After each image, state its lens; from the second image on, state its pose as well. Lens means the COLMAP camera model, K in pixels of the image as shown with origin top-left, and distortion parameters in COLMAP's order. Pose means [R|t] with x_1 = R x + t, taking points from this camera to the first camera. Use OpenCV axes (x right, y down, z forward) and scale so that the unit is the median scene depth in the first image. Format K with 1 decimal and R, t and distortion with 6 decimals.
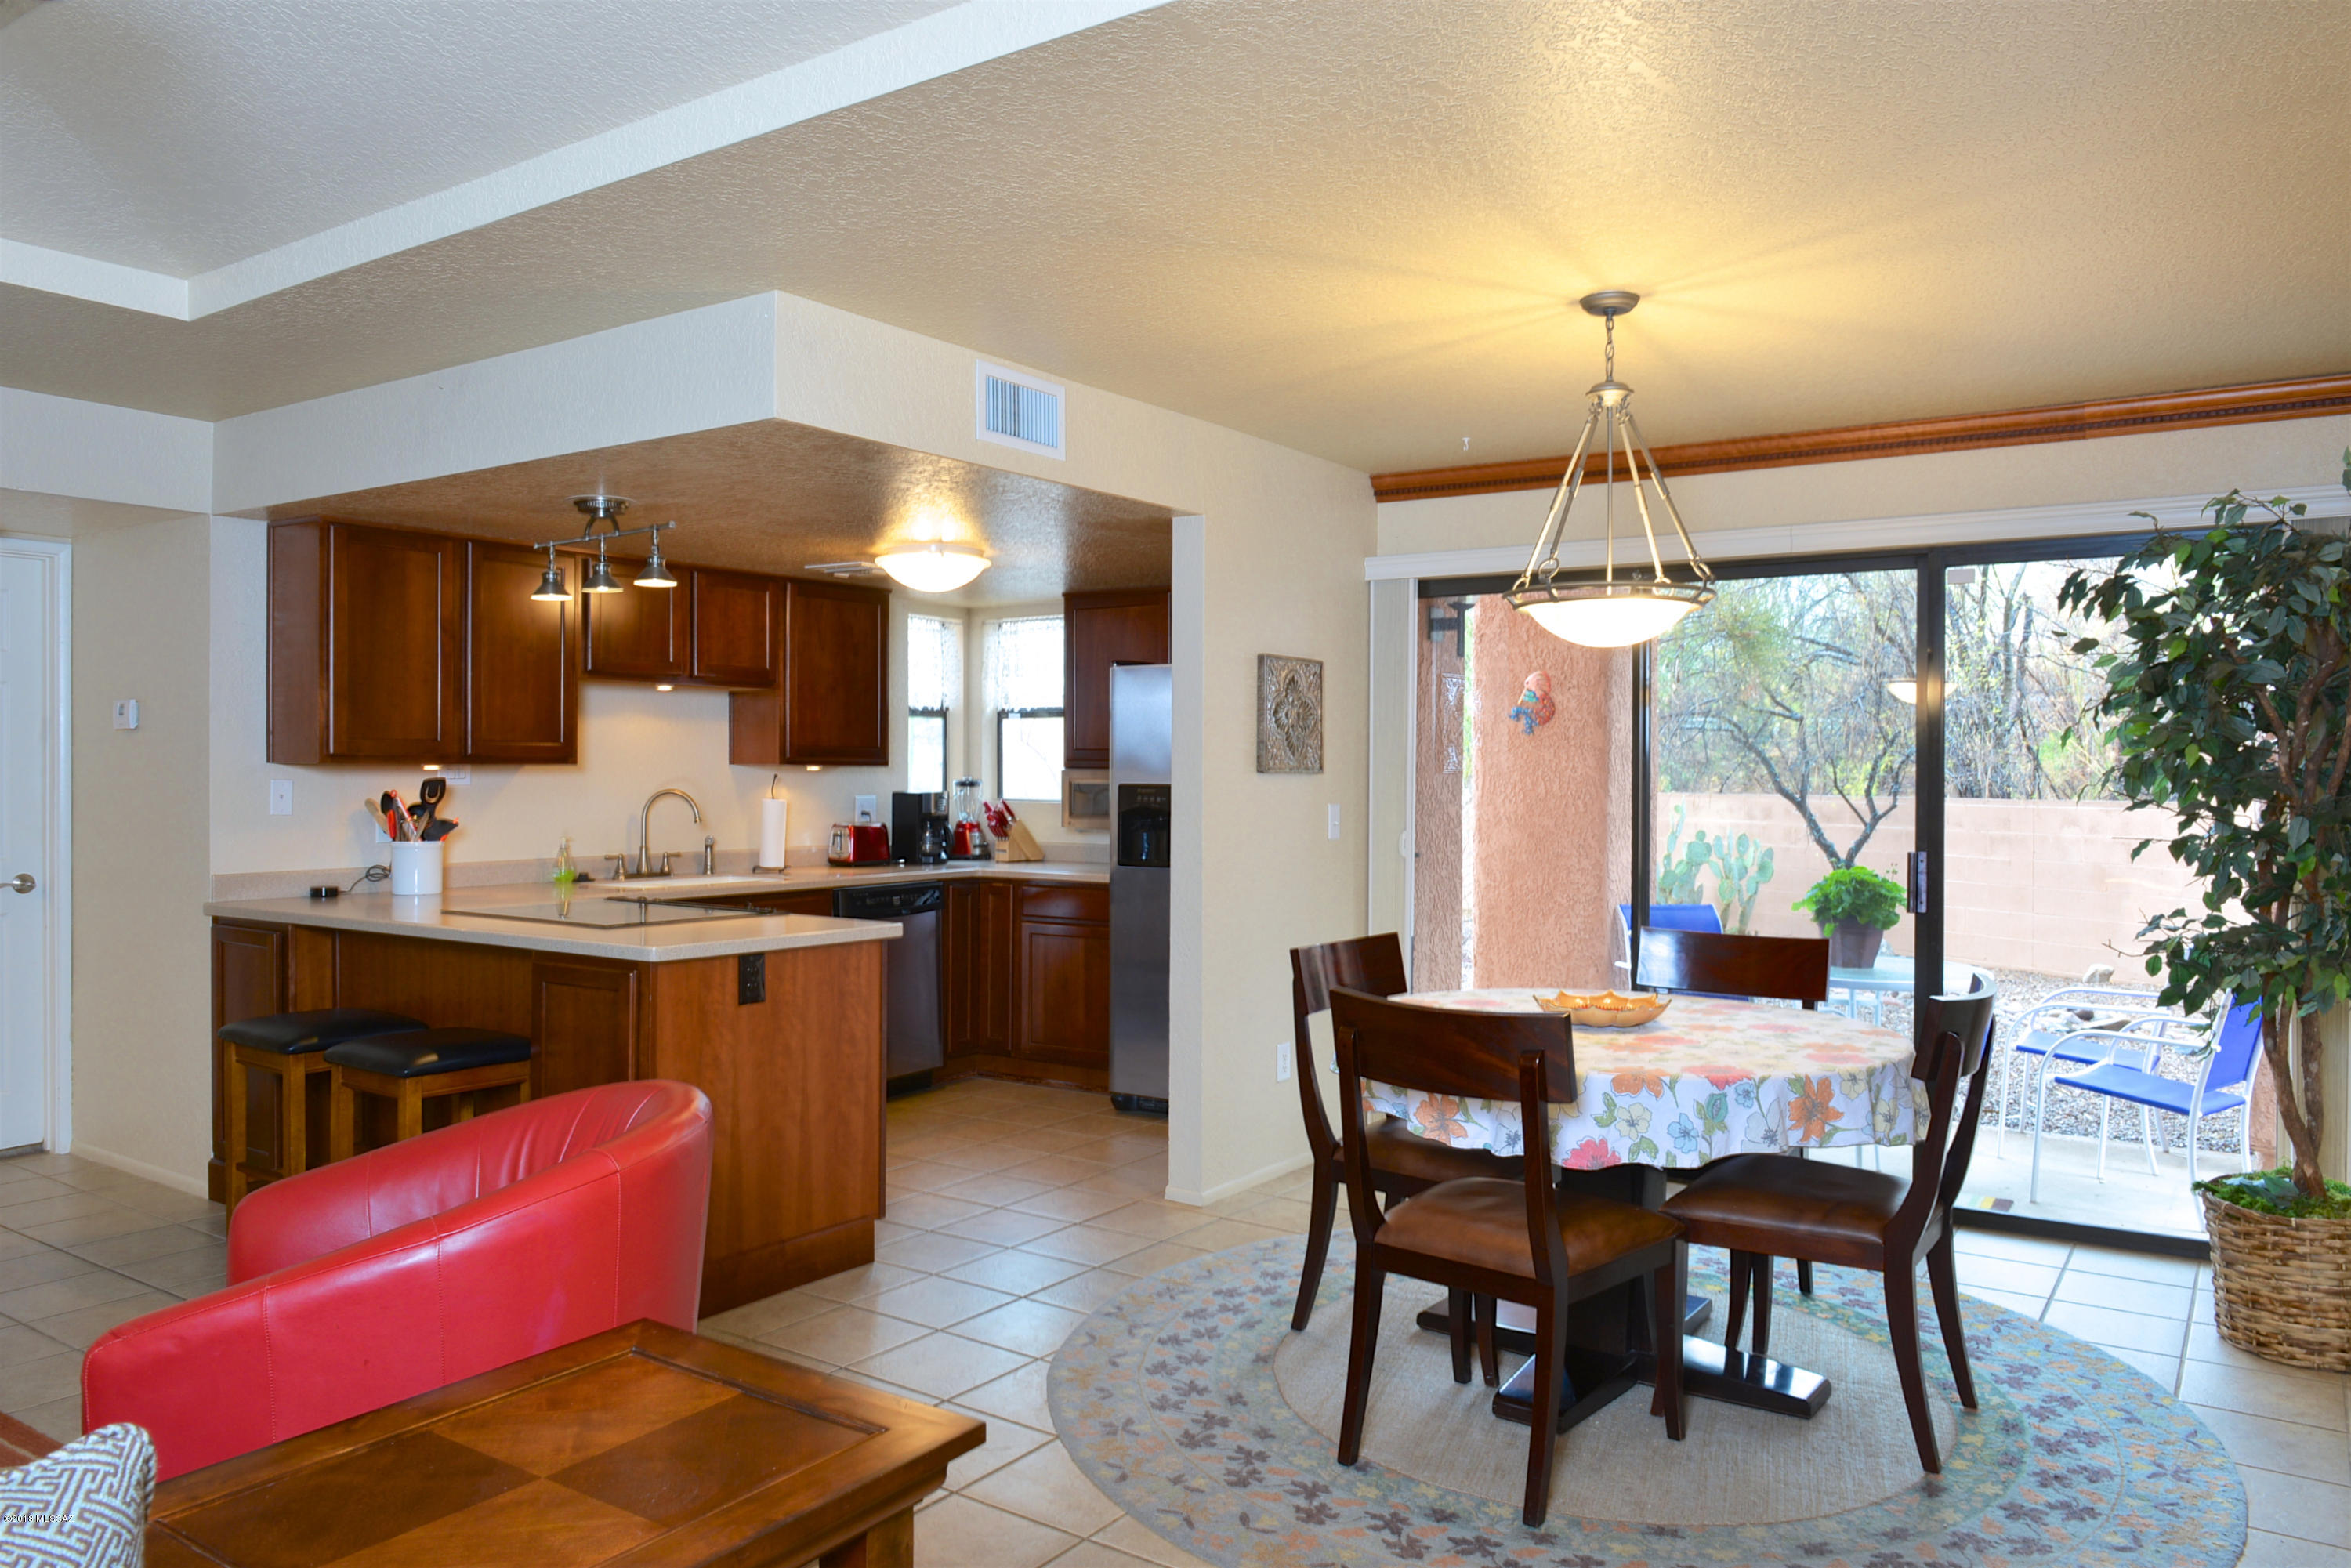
lens RADIAL K [[1620.0, 0, 1208.3], [0, 1620.0, 787.2], [0, 0, 1]] dist [-0.009125, -0.003314]
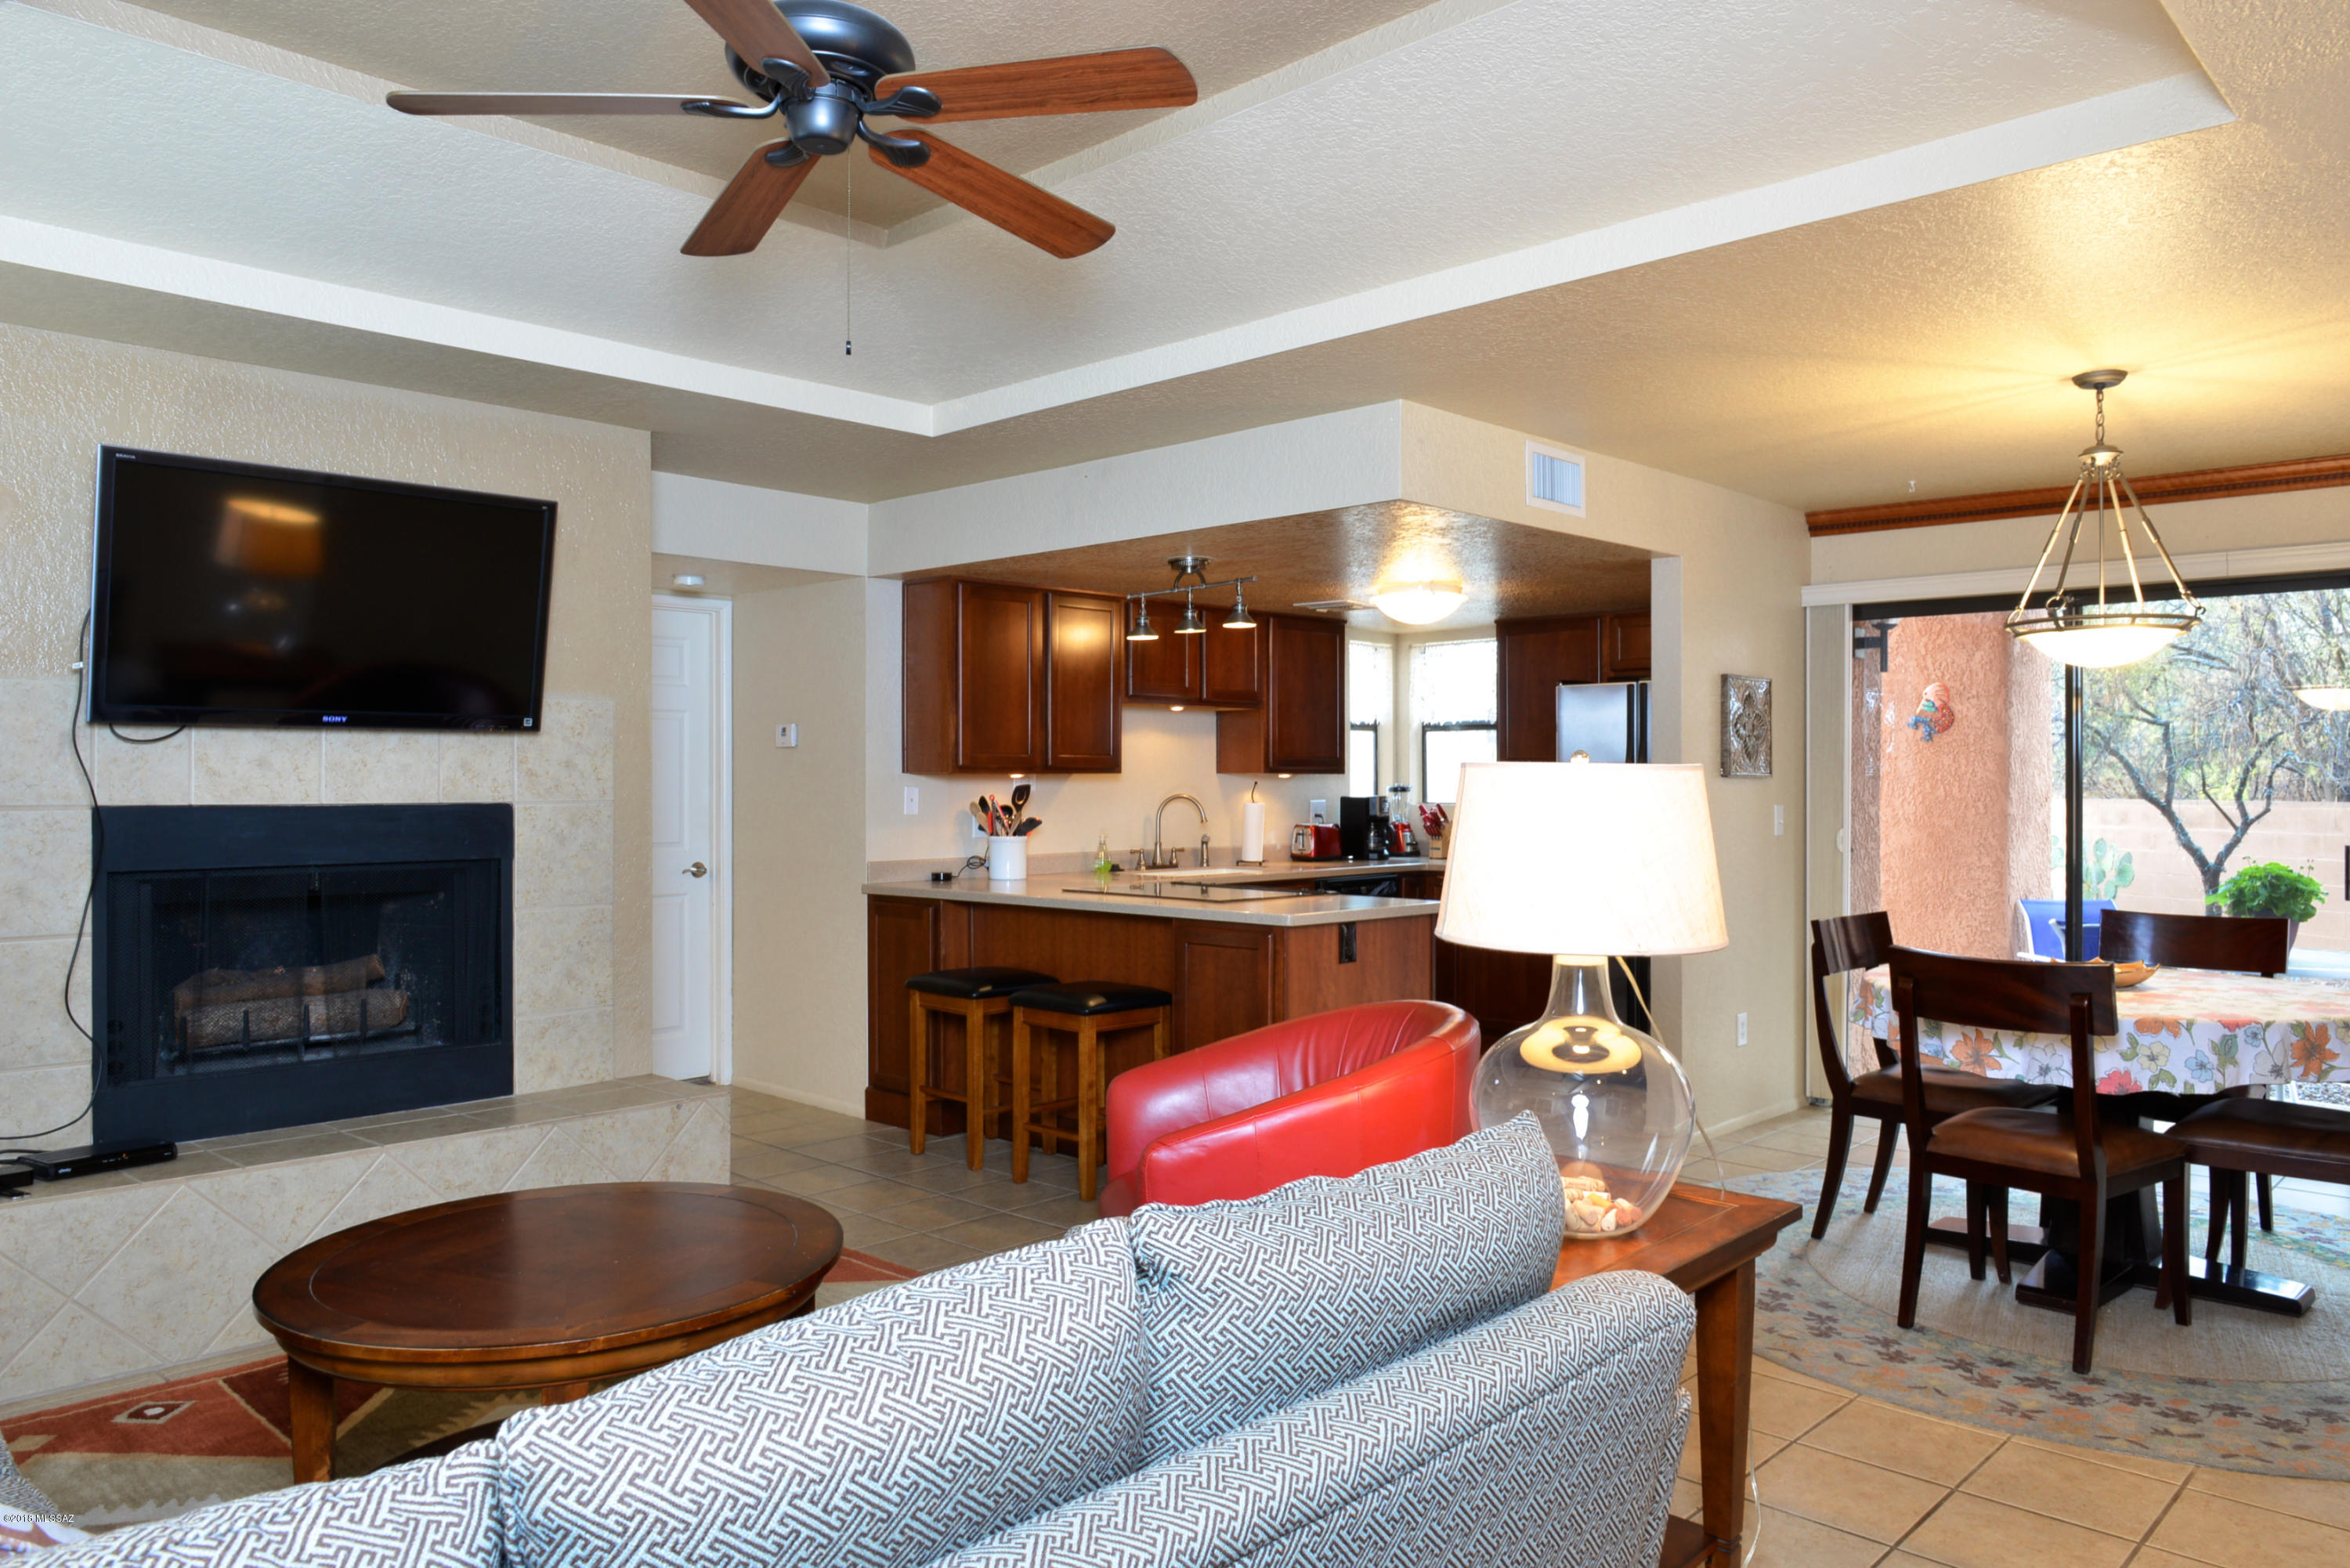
lens RADIAL K [[1619.3, 0, 1186.5], [0, 1619.3, 788.8], [0, 0, 1]] dist [-0.009125, -0.003314]
pose [[0.986530, -0.004034, -0.163529, -0.158270], [0.003113, 0.999978, -0.005883, 0.005085], [0.163549, 0.005295, 0.986521, -0.199209]]
